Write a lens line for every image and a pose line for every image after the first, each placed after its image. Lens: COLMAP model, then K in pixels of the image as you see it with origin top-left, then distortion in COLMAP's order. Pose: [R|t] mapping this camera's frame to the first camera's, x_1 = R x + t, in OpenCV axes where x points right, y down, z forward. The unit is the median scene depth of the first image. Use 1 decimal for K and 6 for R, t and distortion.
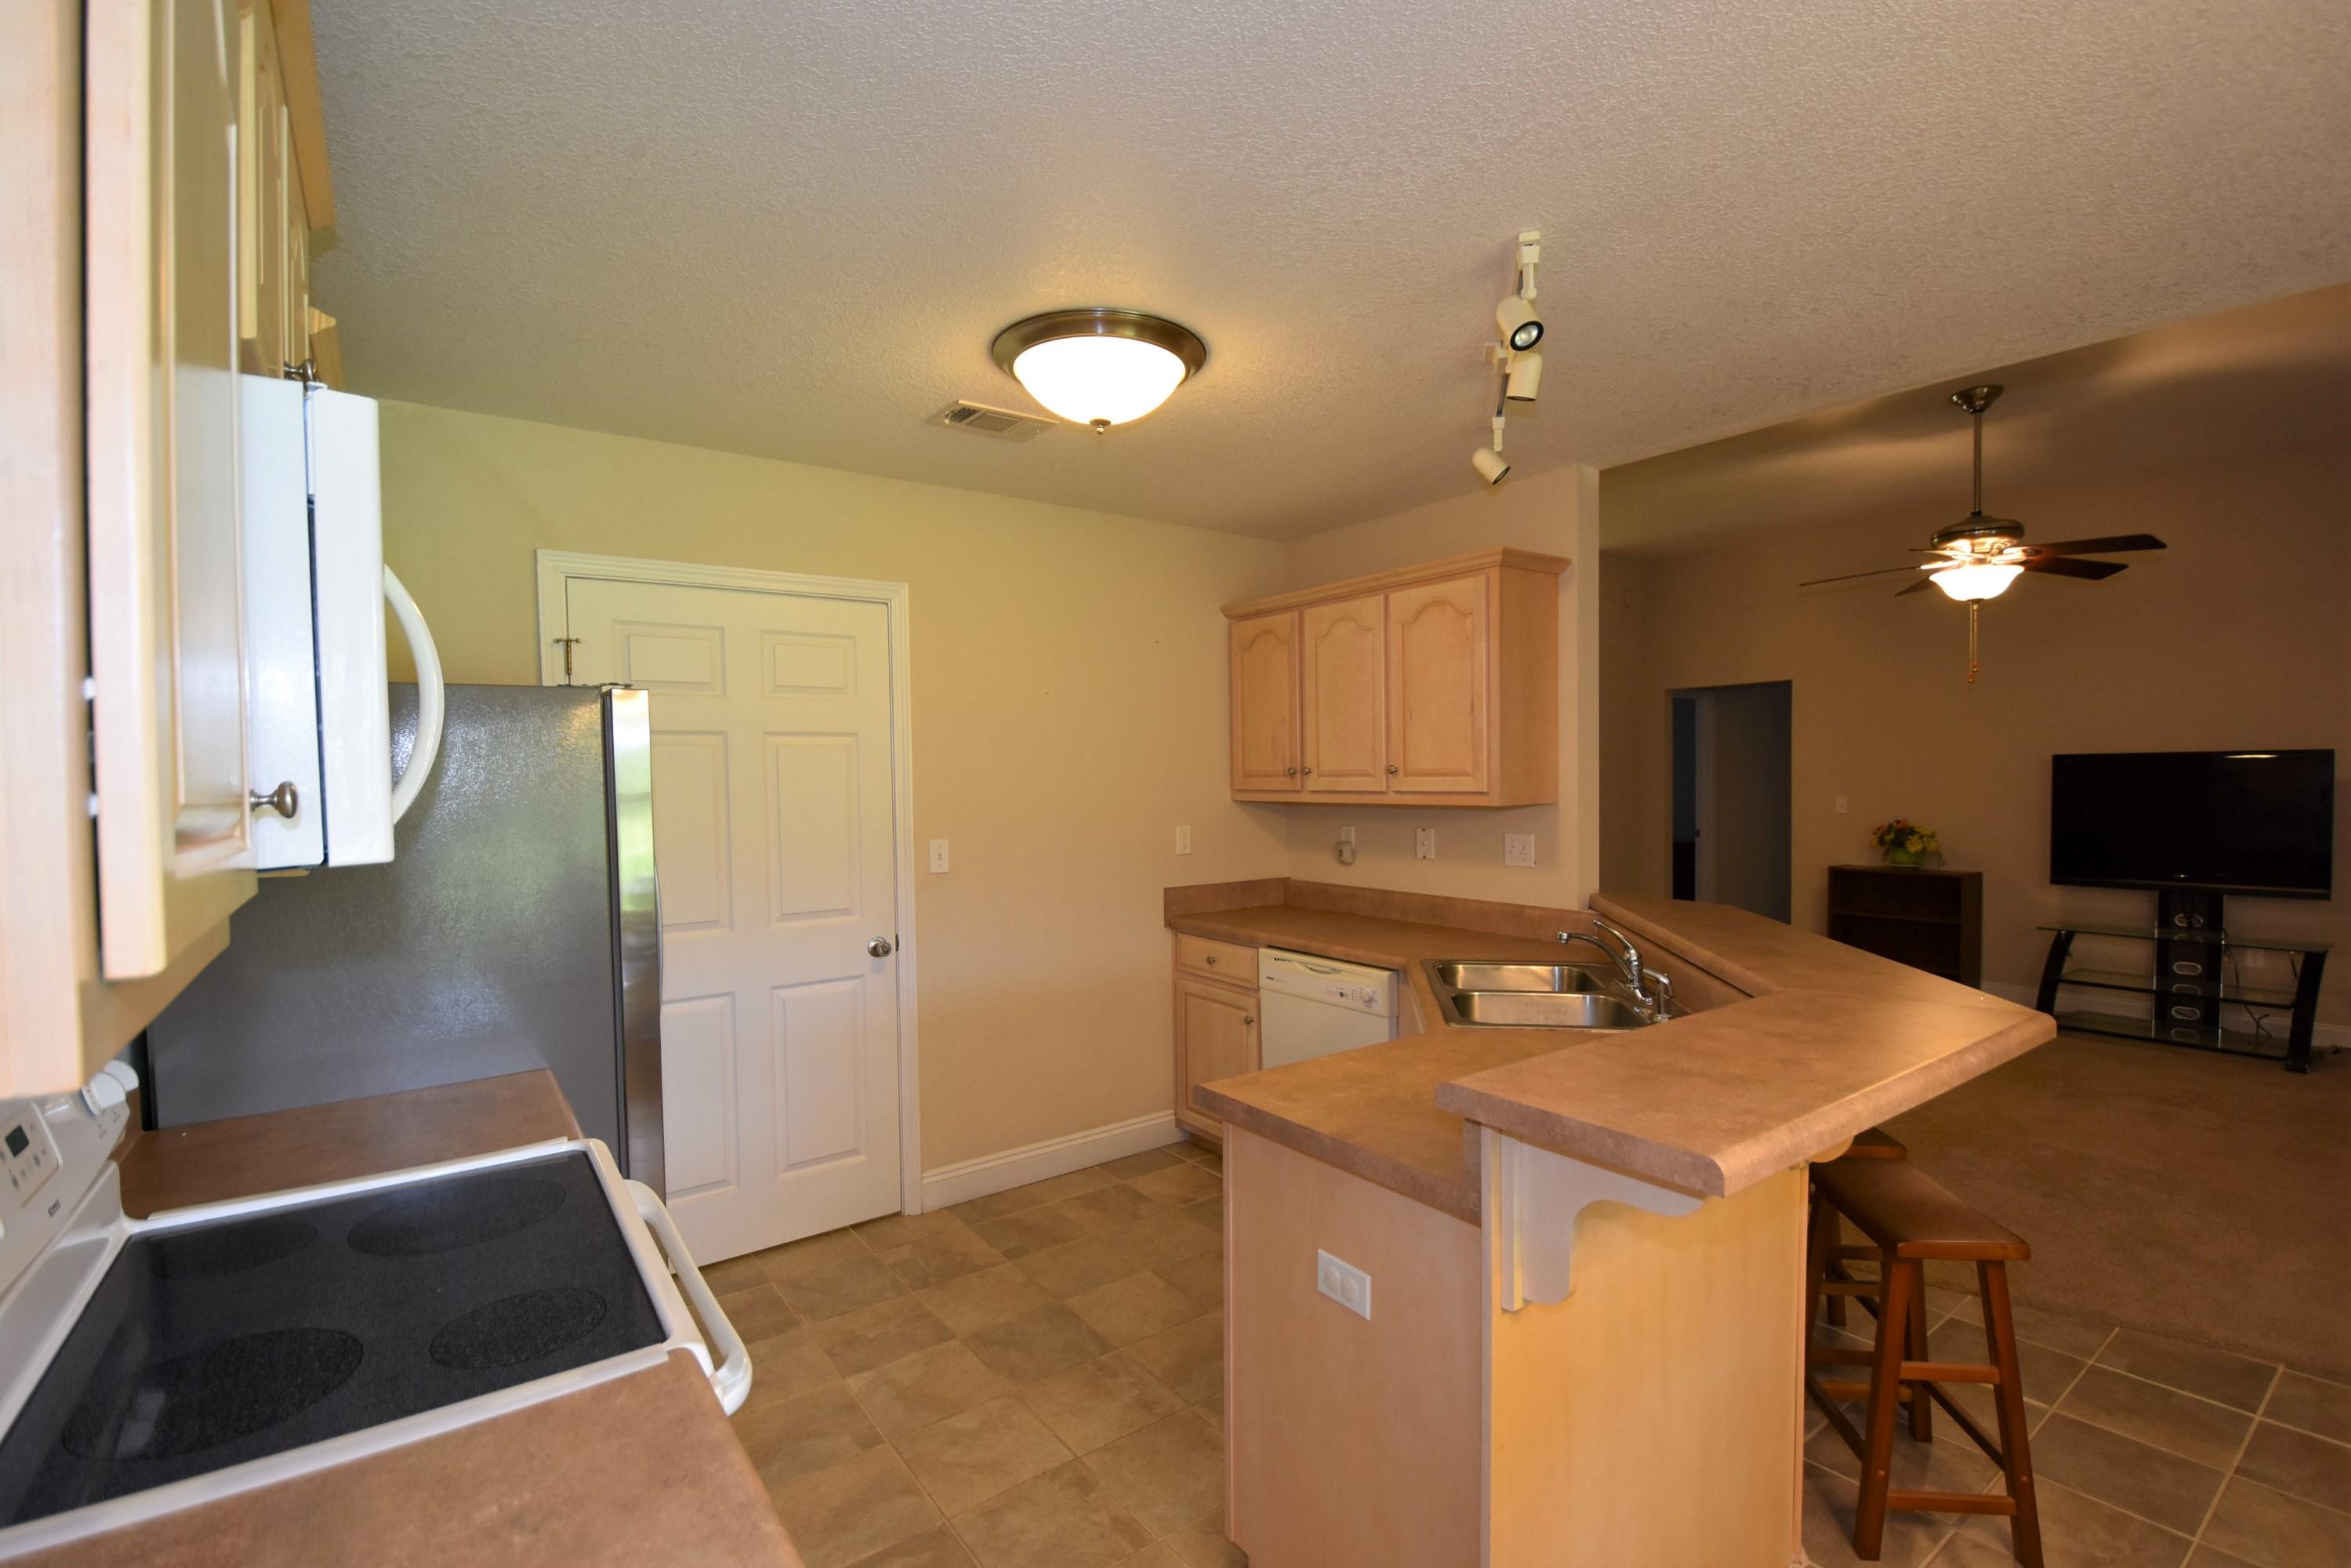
lens RADIAL K [[1074.5, 0, 1197.6], [0, 1074.5, 790.7], [0, 0, 1]] dist [0.004591, -0.000114]
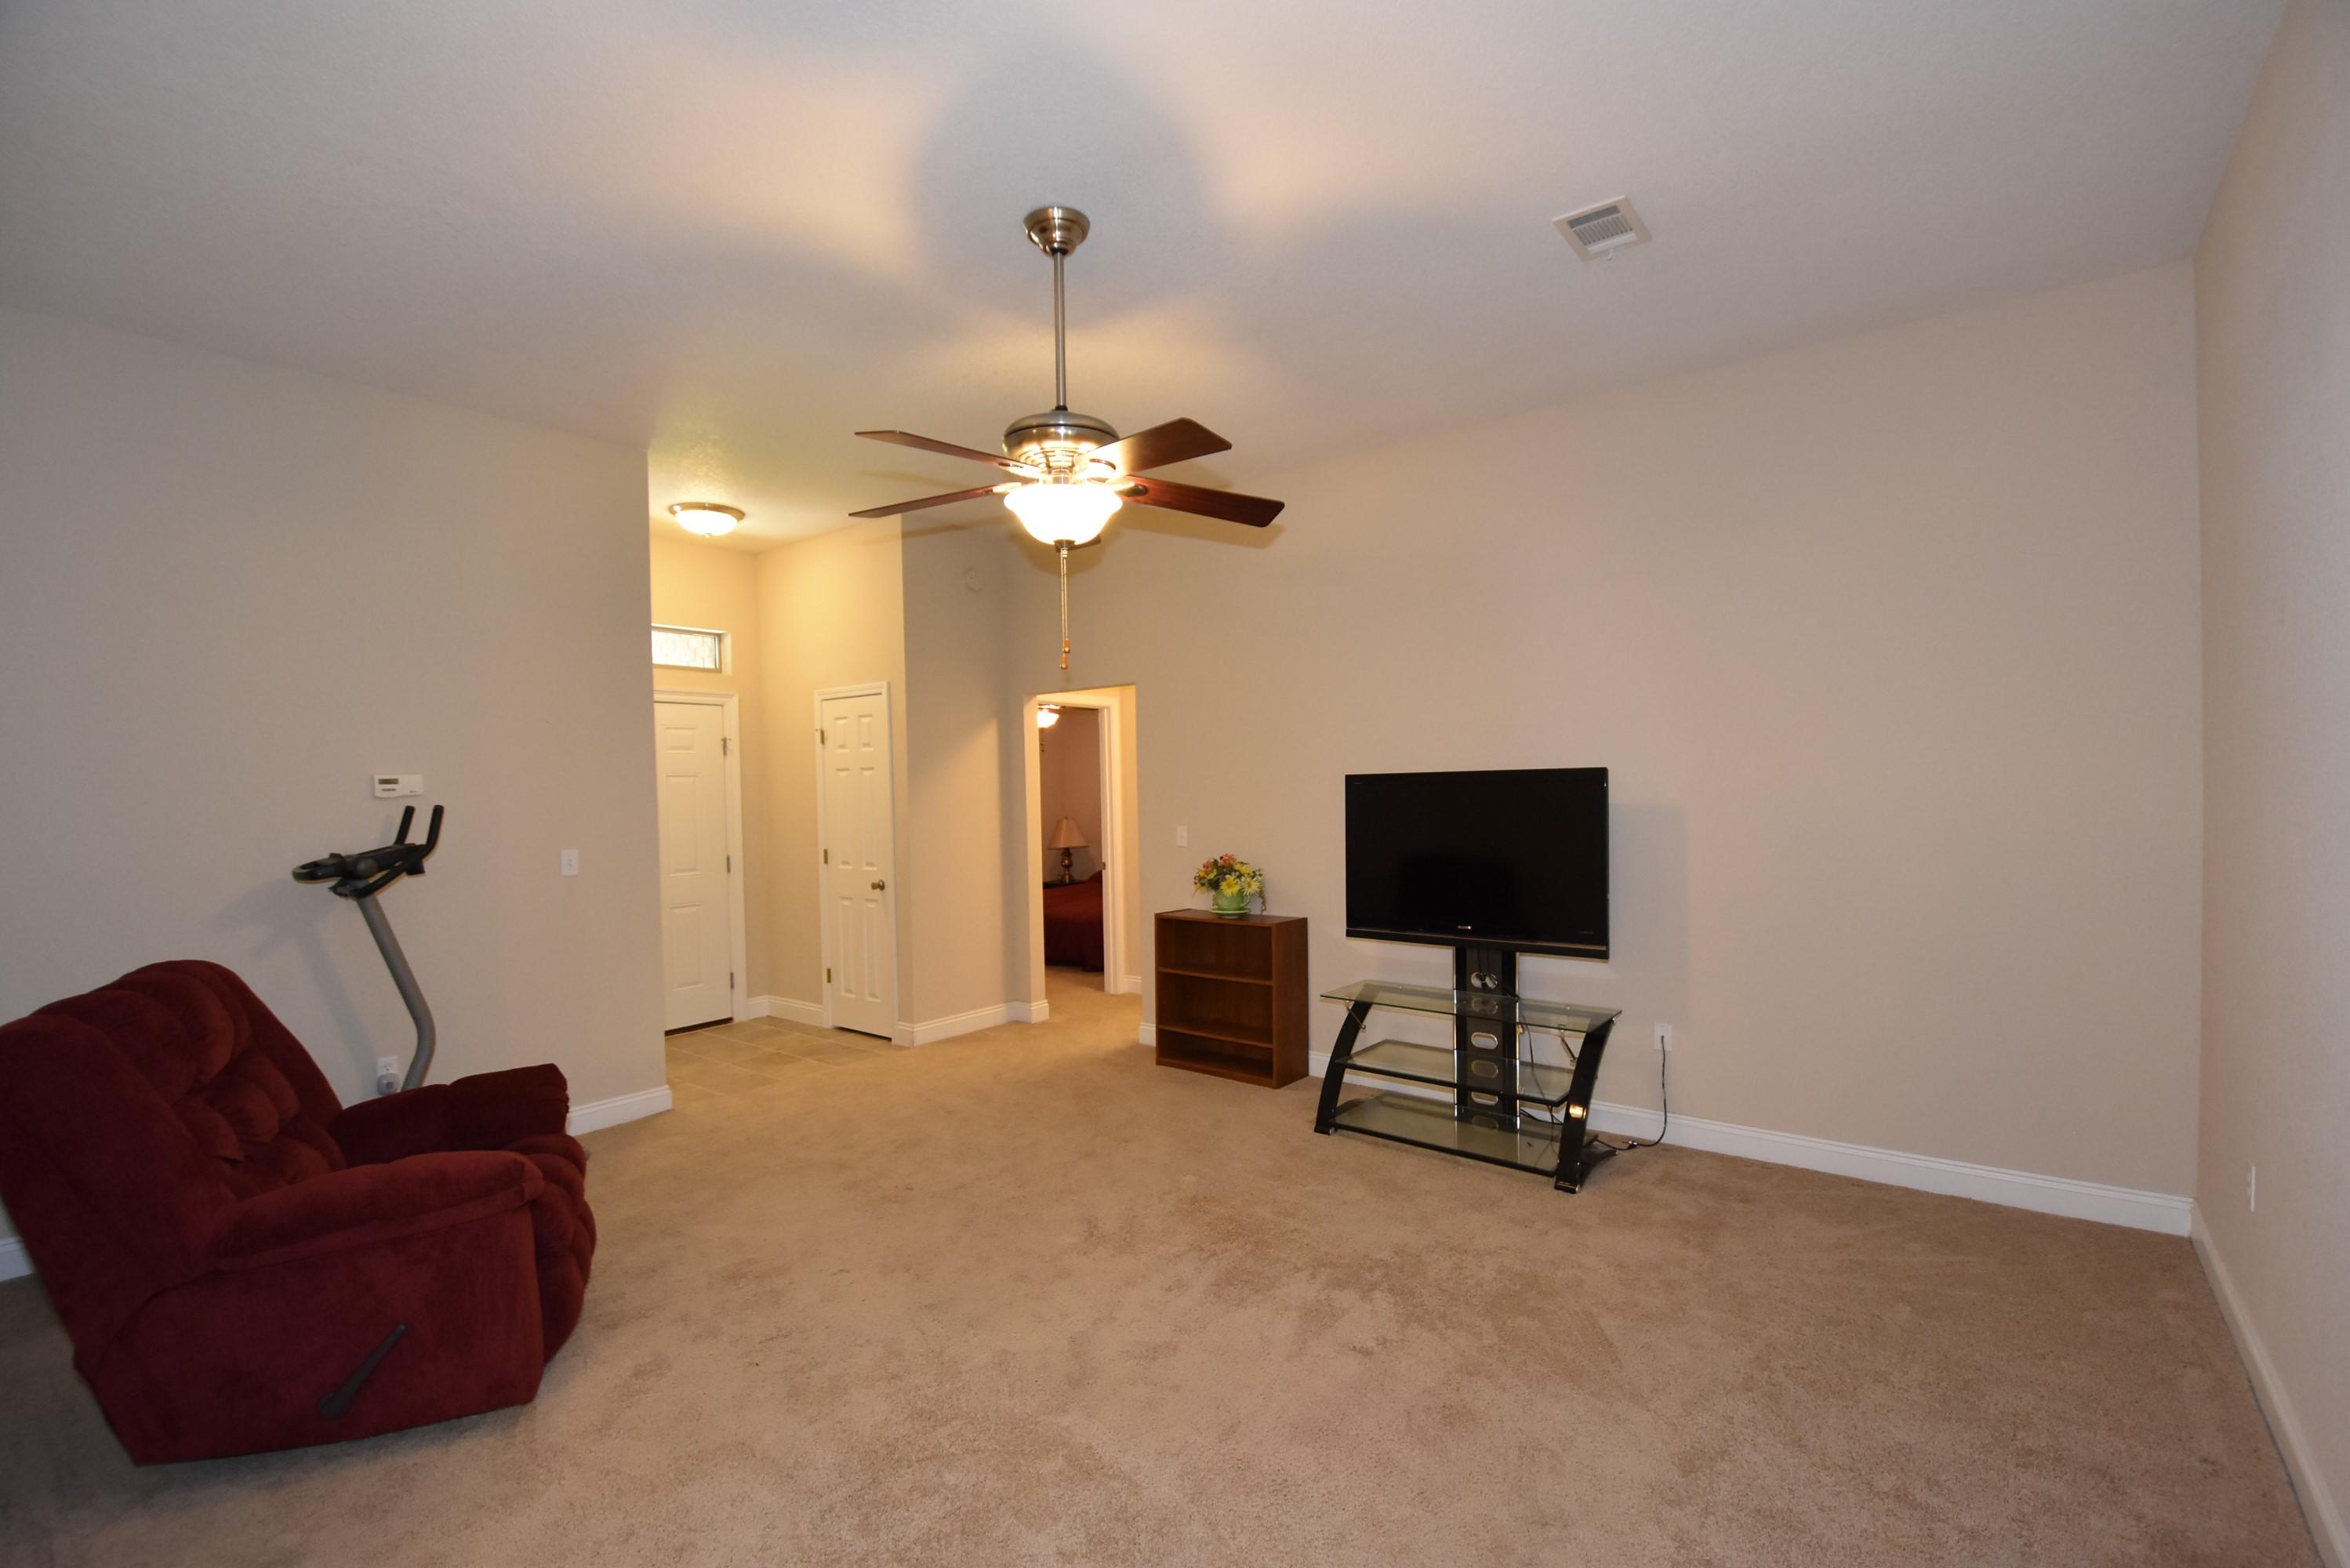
lens RADIAL K [[1052.5, 0, 1174.6], [0, 1052.5, 802.7], [0, 0, 1]] dist [0.014986, -0.020030]
pose [[0.977138, -0.009059, 0.212412, 0.571489], [0.009195, 0.999958, 0.000350, -0.014474], [-0.212407, 0.001611, 0.977180, 0.315784]]
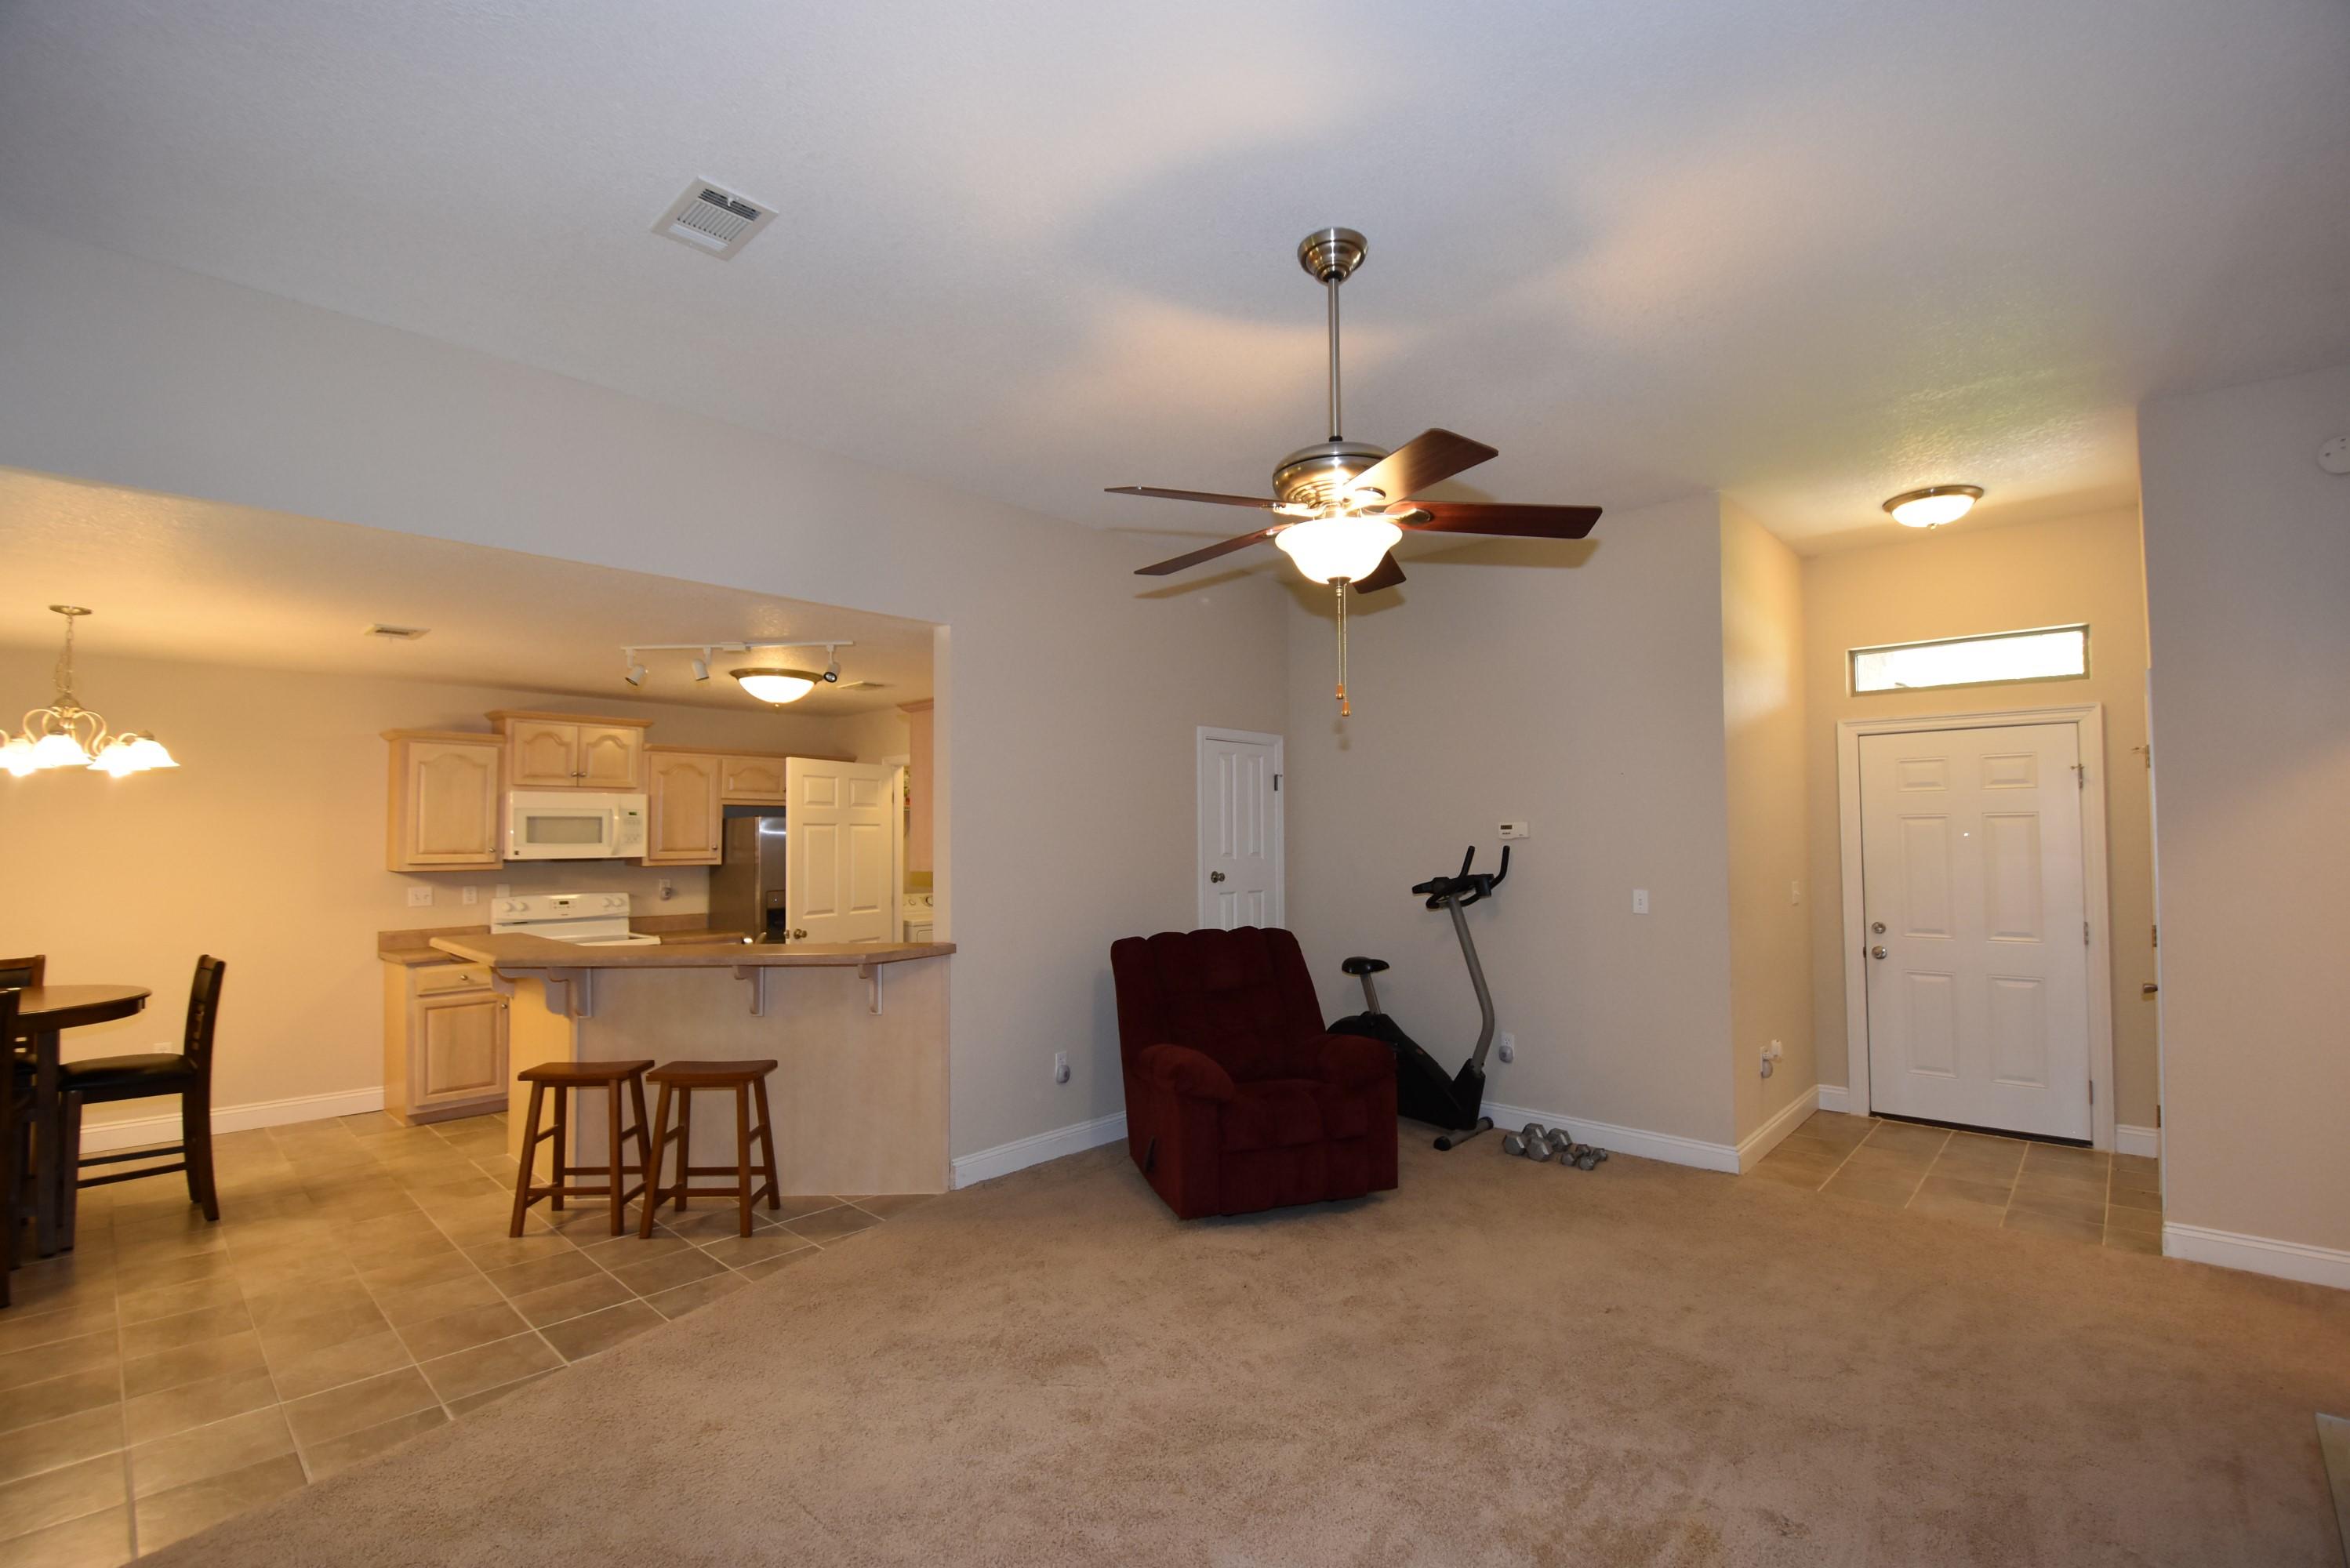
lens RADIAL K [[1045.9, 0, 1173.4], [0, 1045.9, 796.2], [0, 0, 1]] dist [-0.001337, 0.000171]
pose [[0.134638, -0.031435, -0.990396, 1.128178], [-0.010458, 0.999396, -0.033143, -0.028160], [0.990840, 0.014820, 0.134228, 0.721117]]
